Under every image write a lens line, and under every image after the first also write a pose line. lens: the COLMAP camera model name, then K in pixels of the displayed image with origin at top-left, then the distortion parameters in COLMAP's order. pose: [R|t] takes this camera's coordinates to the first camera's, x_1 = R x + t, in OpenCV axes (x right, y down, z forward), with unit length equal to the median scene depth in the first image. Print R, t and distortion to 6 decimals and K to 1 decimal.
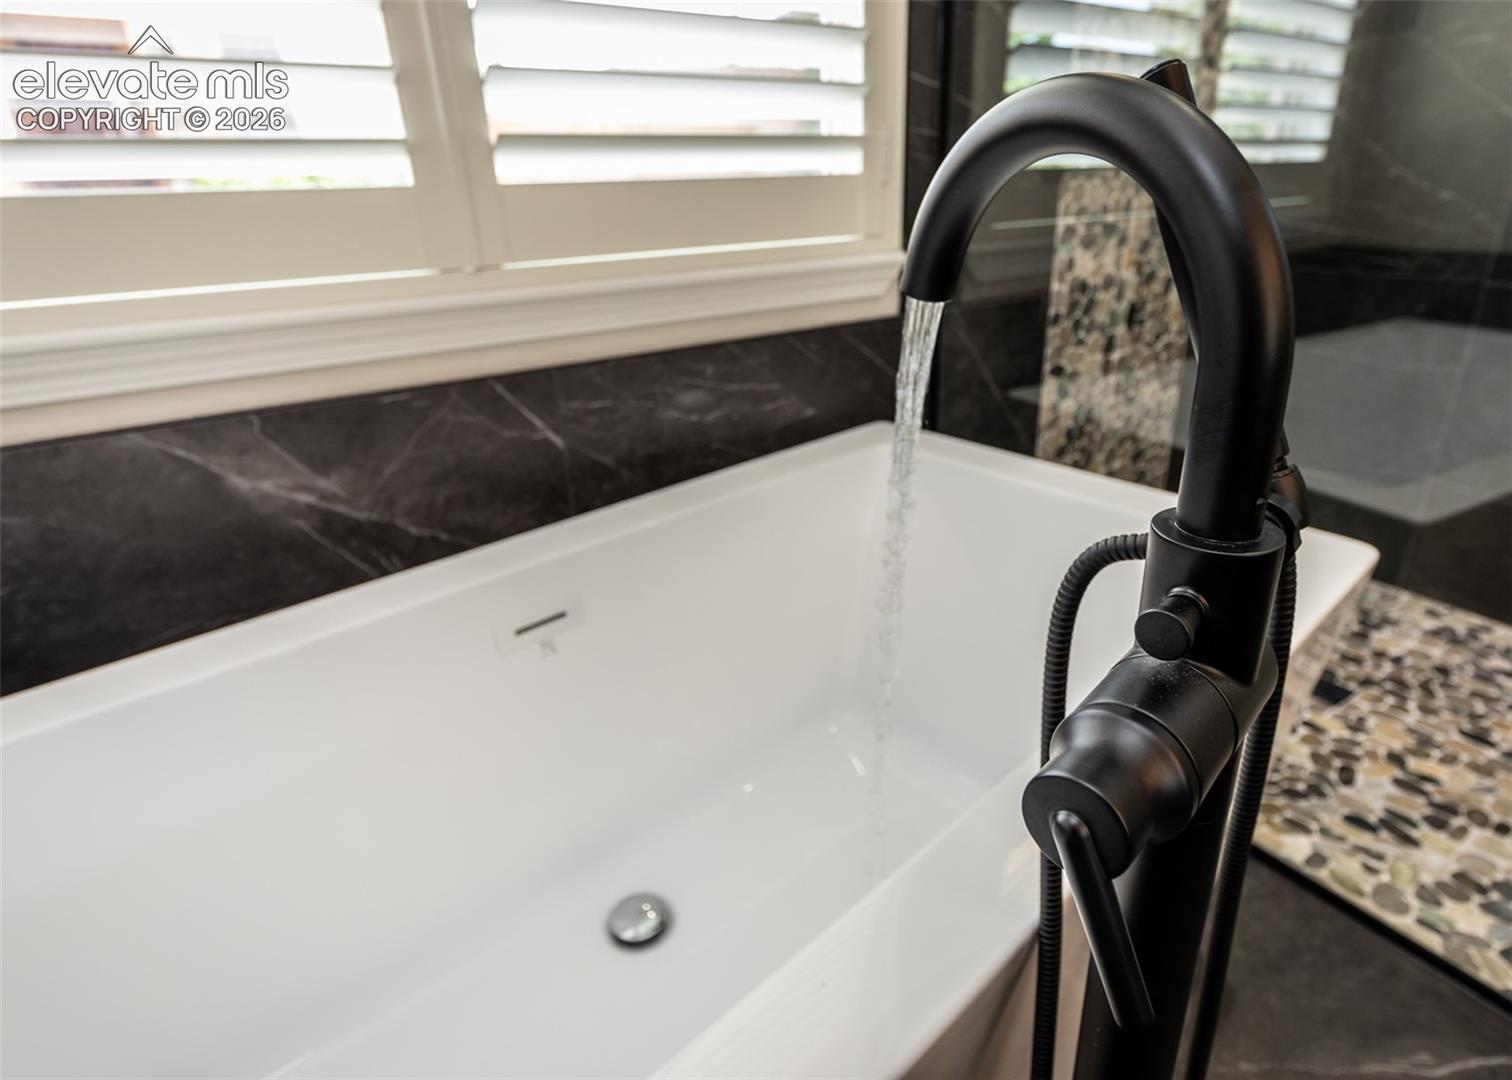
lens RADIAL K [[814.6, 0, 756.0], [0, 814.6, 540.0], [0, 0, 1]] dist [-0.000237, 0.000311]
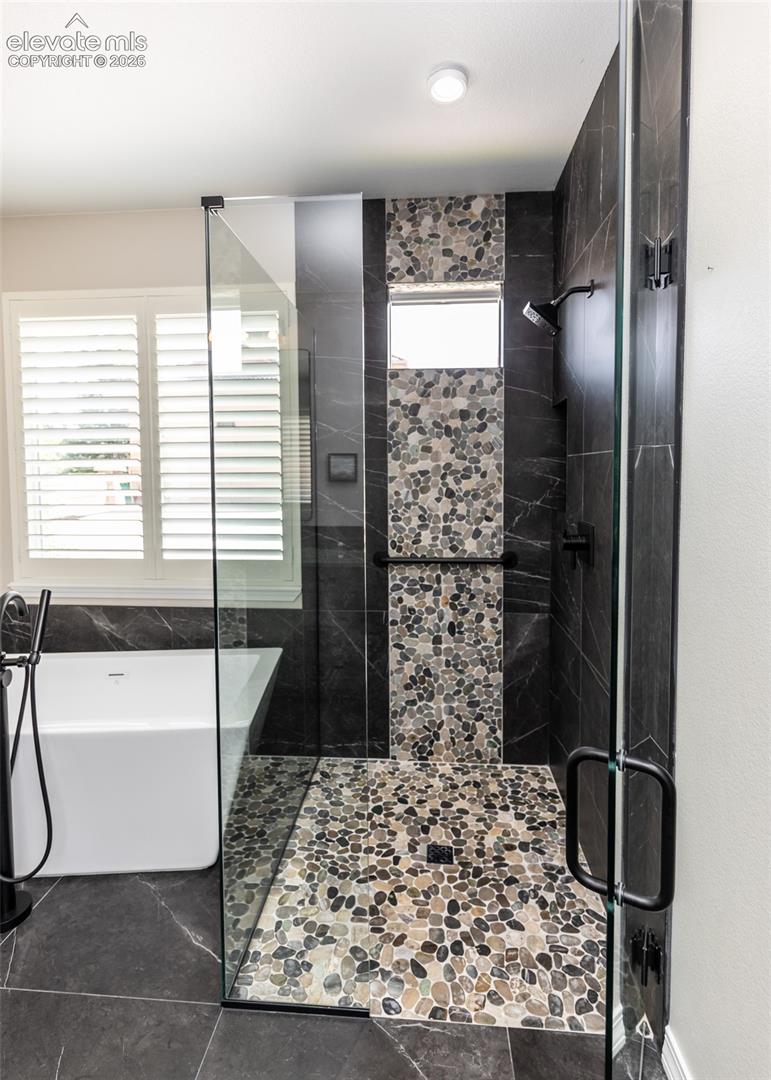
lens RADIAL K [[533.1, 0, 386.6], [0, 533.1, 505.2], [0, 0, 1]] dist [0.003730, 0.000375]
pose [[0.766531, 0.059522, -0.639443, 1.527102], [-0.271630, 0.932296, -0.238834, -0.259800], [0.581934, 0.356765, 0.730802, -0.240594]]
